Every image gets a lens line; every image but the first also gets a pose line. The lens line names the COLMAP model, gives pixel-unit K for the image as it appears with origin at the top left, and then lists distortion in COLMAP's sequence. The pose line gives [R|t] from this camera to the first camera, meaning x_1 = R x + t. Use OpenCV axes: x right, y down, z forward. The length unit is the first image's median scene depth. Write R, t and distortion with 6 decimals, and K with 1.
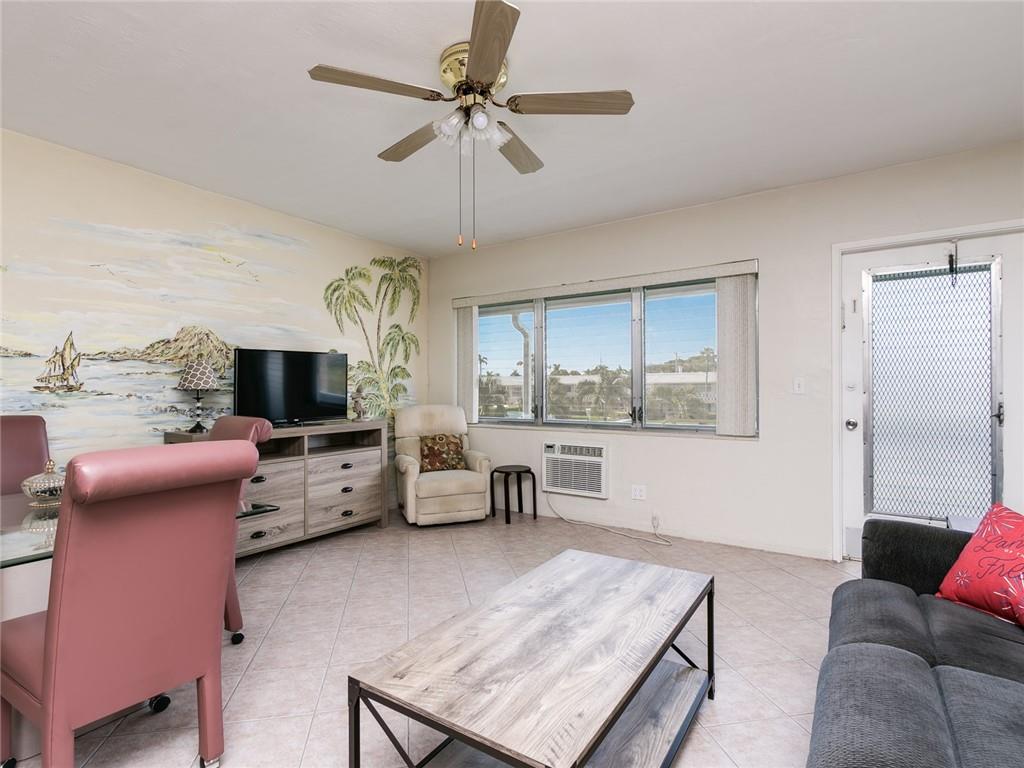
lens RADIAL K [[525.8, 0, 512.0], [0, 525.8, 384.0], [0, 0, 1]] dist [0.000481, 0.000319]
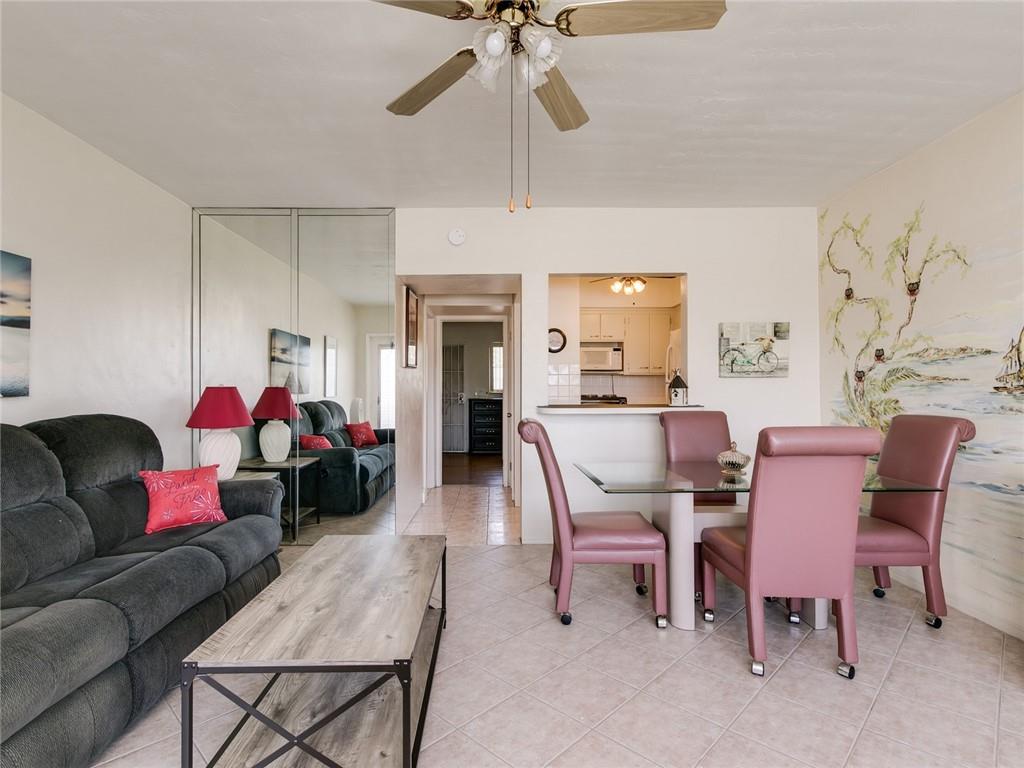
lens RADIAL K [[510.7, 0, 483.7], [0, 510.7, 381.9], [0, 0, 1]] dist [0.000181, -0.000270]
pose [[-0.839169, -0.003787, -0.543858, 0.431896], [0.010401, 0.999681, -0.023009, 0.010900], [0.543772, -0.024965, -0.838862, 1.866750]]
